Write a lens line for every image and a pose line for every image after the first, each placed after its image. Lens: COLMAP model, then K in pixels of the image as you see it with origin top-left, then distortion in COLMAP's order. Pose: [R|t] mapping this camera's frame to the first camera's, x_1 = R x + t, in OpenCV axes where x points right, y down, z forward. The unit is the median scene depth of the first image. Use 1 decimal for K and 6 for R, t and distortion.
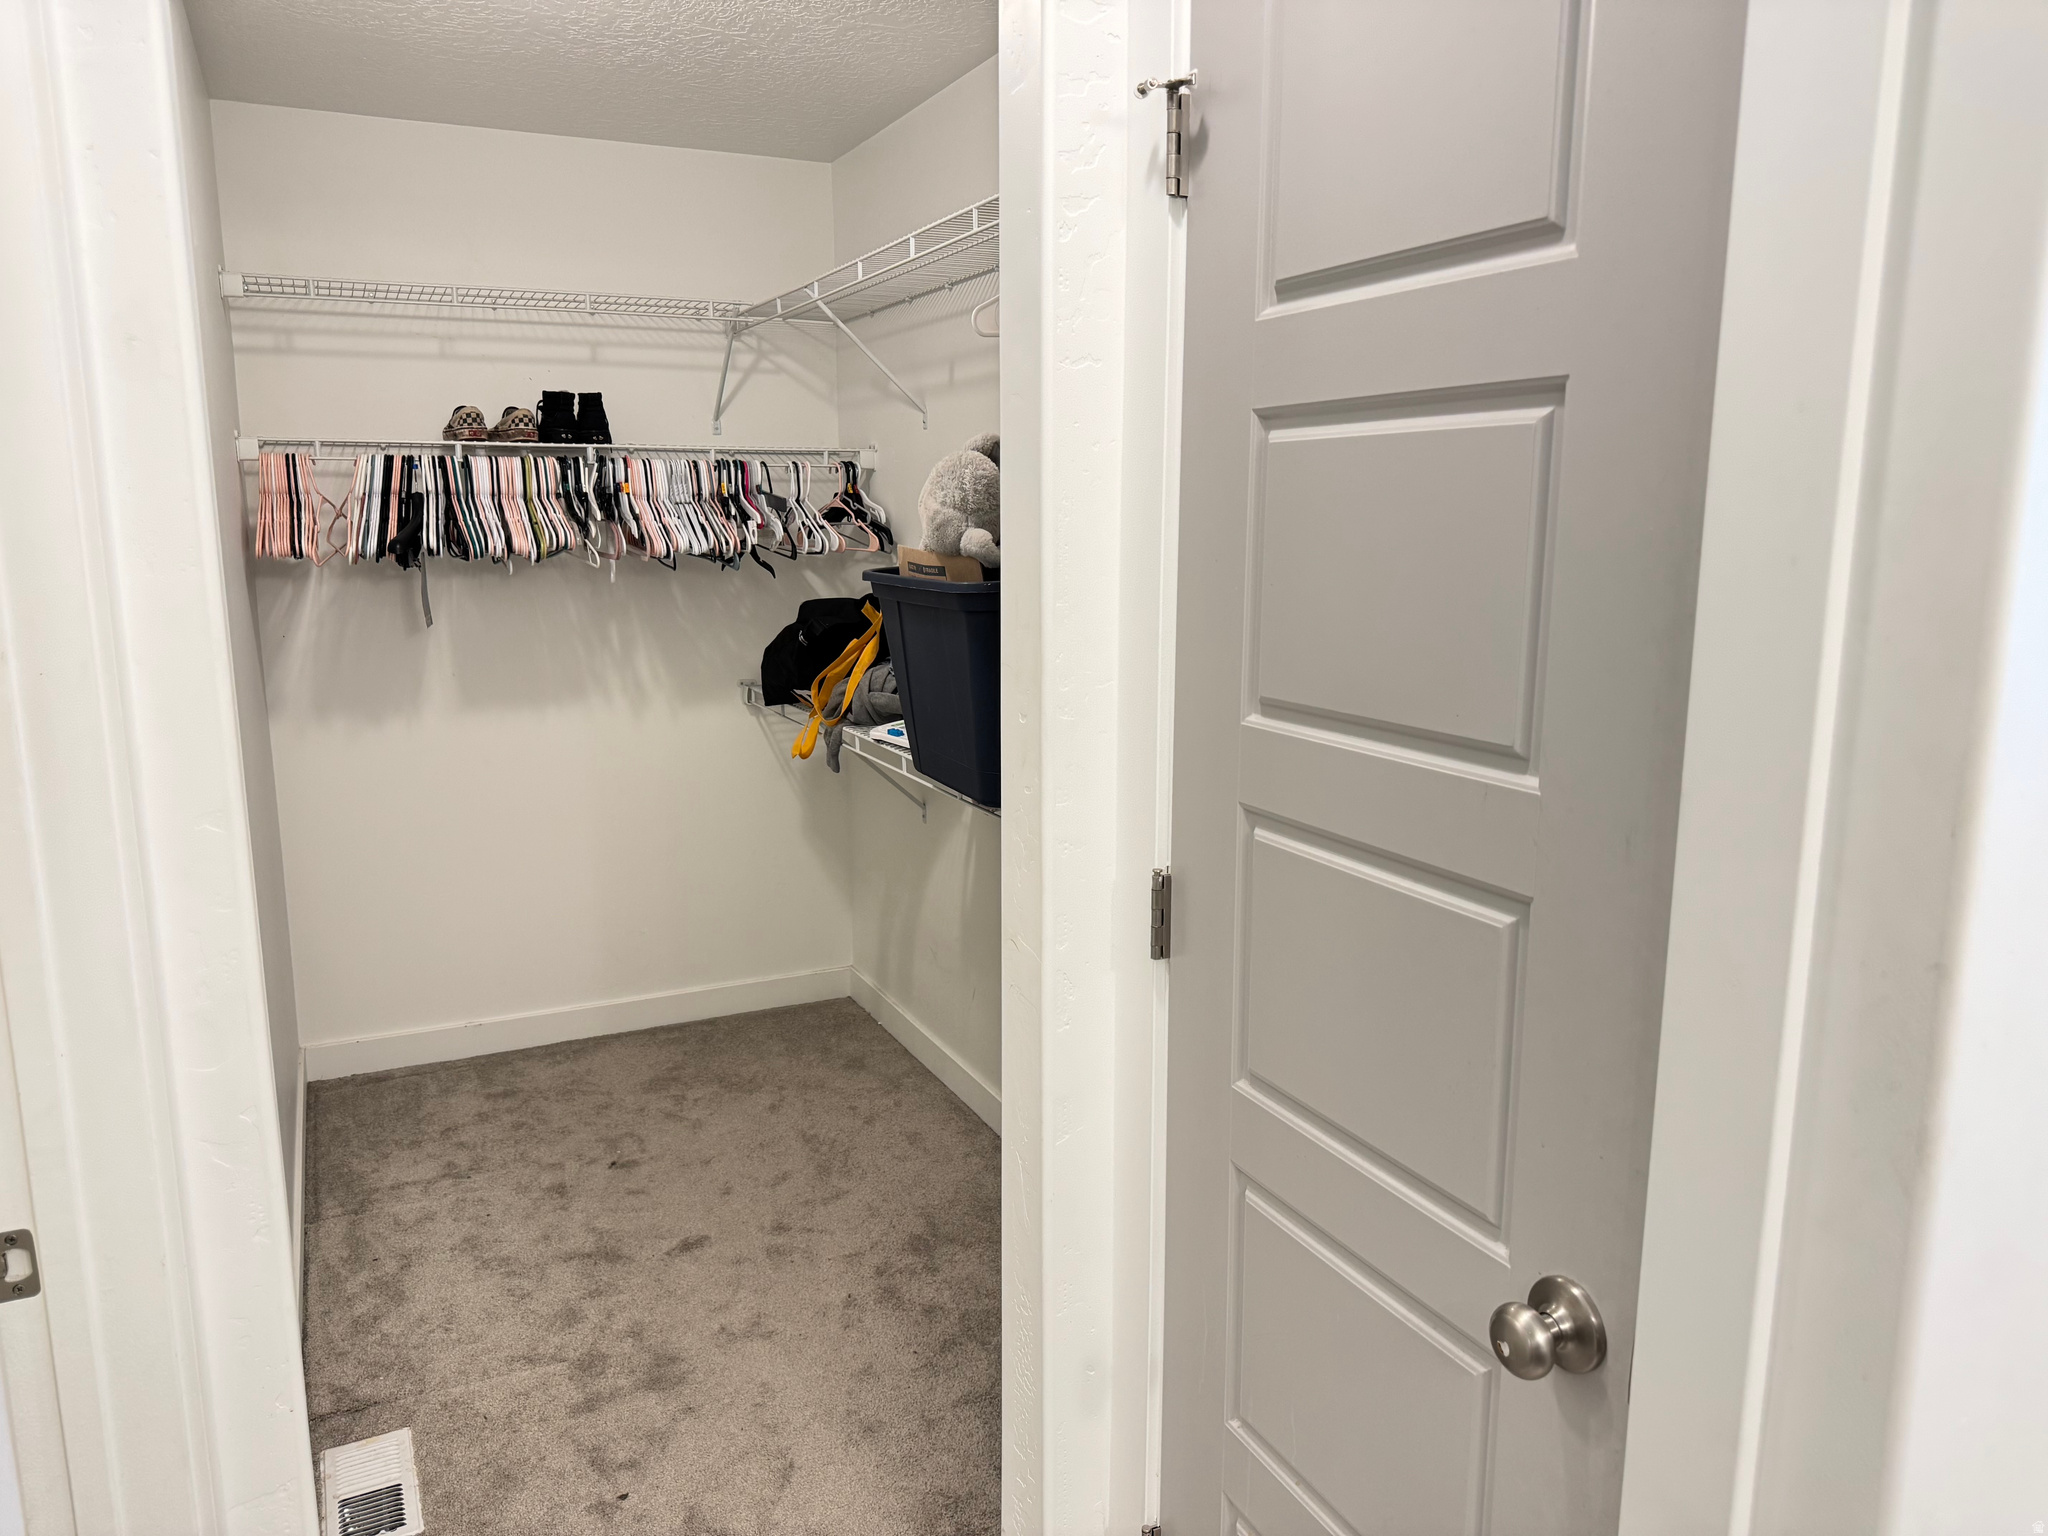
lens RADIAL K [[1462.4, 0, 1024.0], [0, 1462.4, 768.0], [0, 0, 1]] dist [0.059230, -0.070985]
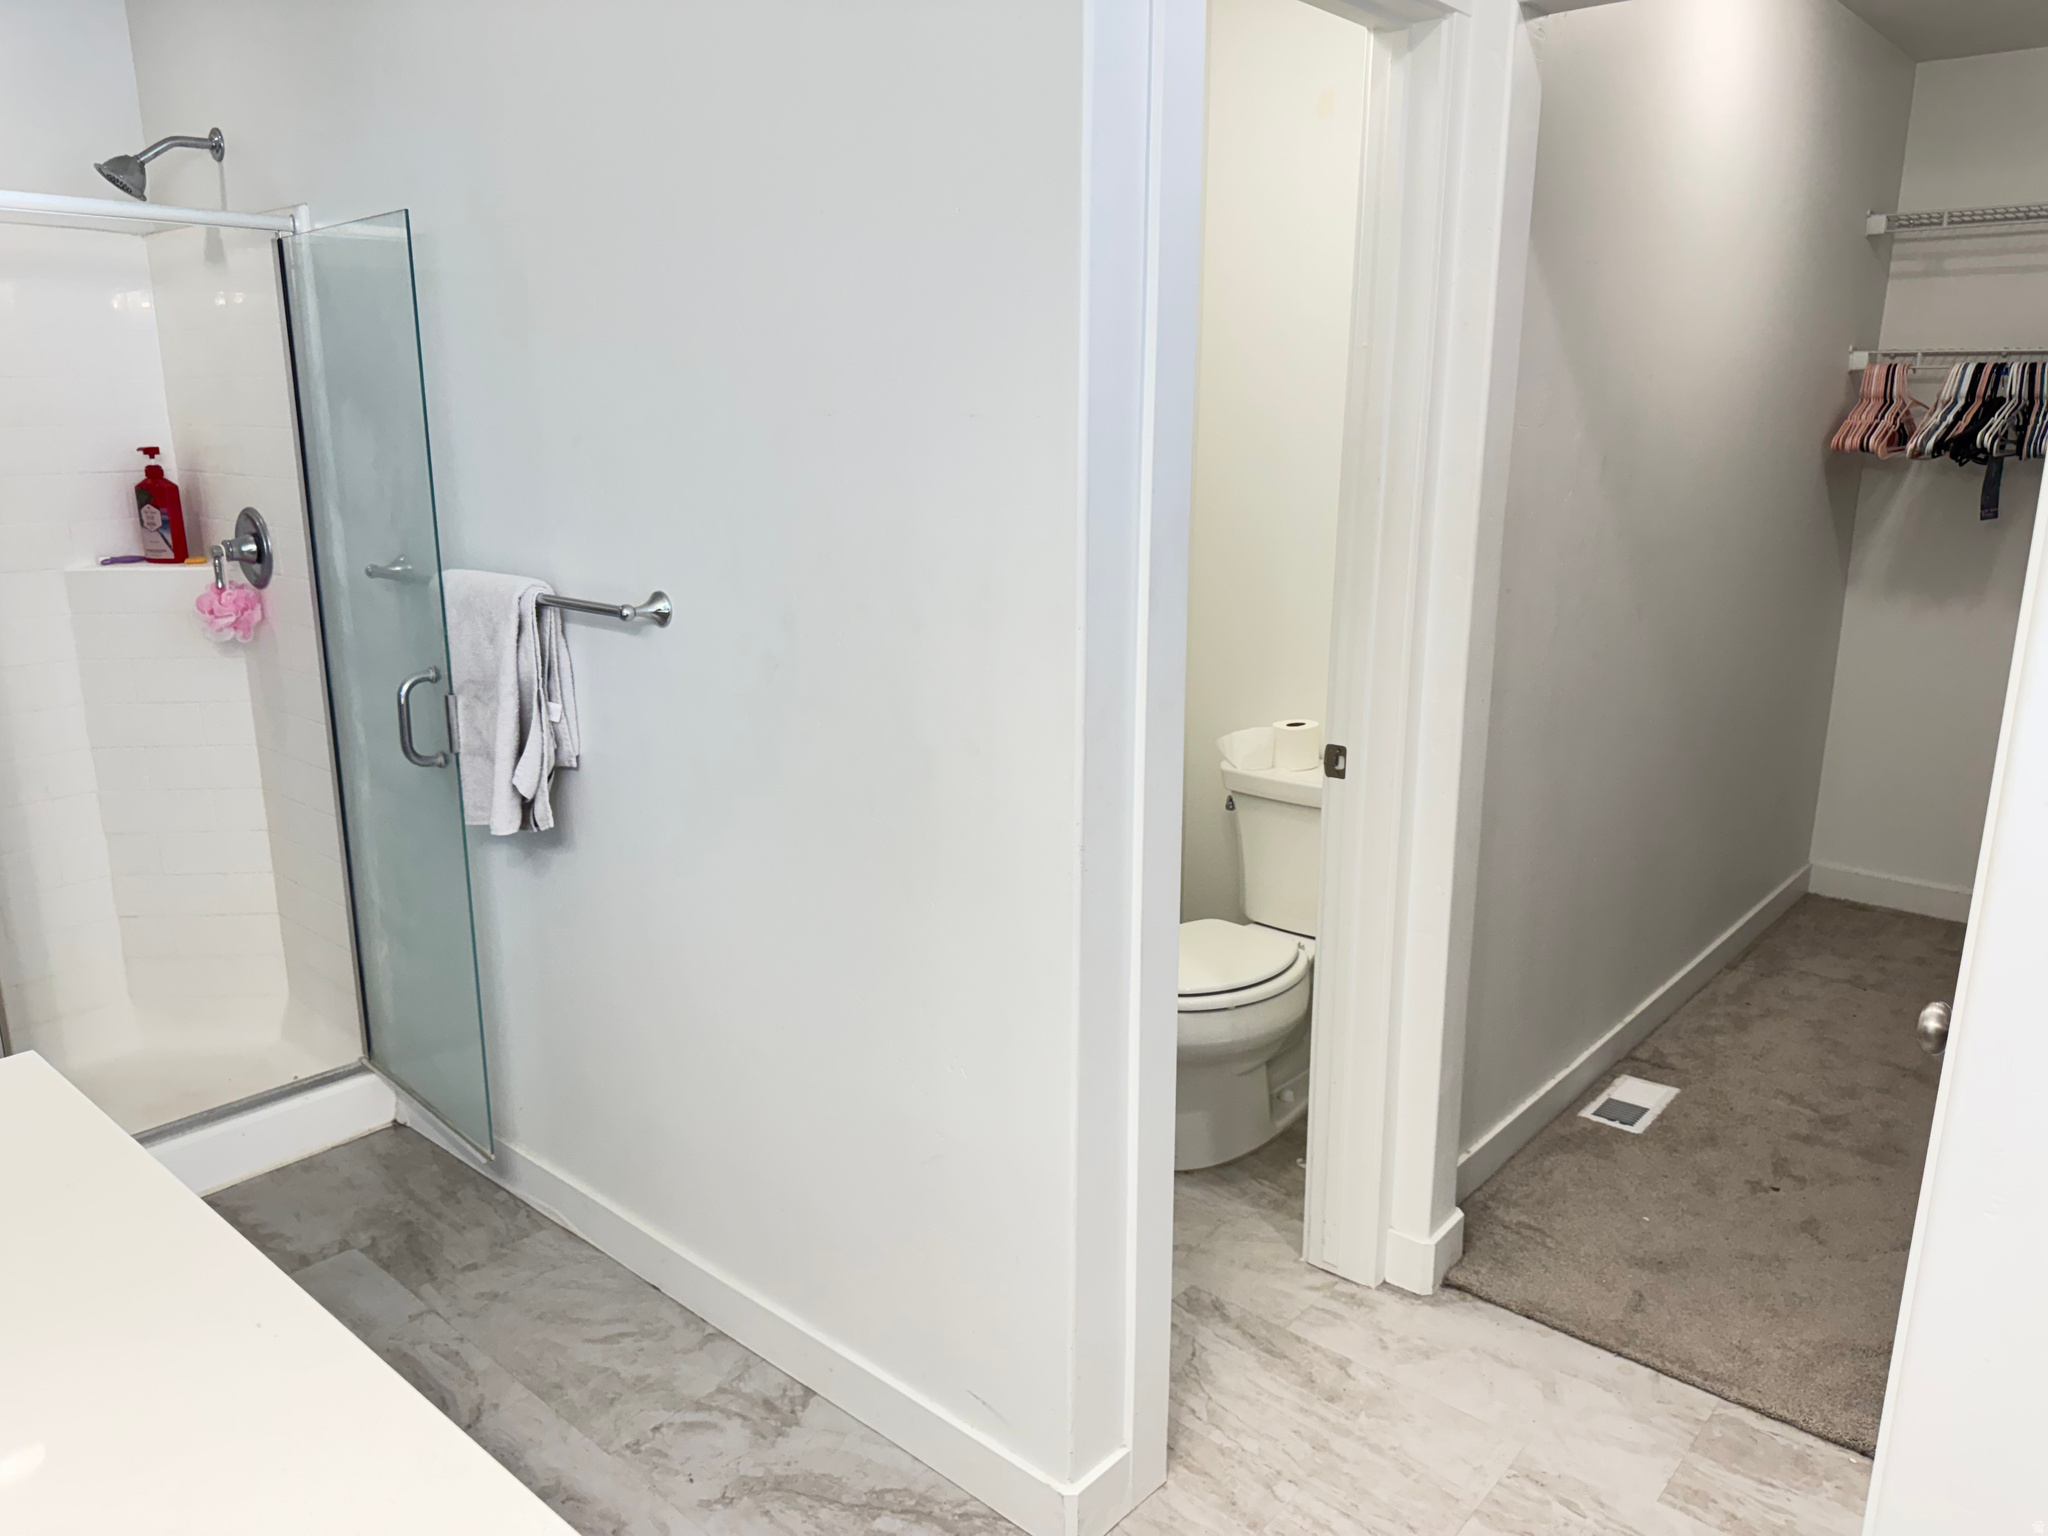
lens RADIAL K [[1462.4, 0, 1024.0], [0, 1462.4, 768.0], [0, 0, 1]] dist [0.059230, -0.070985]
pose [[0.395124, 0.222909, -0.891173, 0.385394], [-0.169275, 0.971168, 0.167866, 0.023927], [0.902897, 0.084526, 0.421464, -0.115757]]
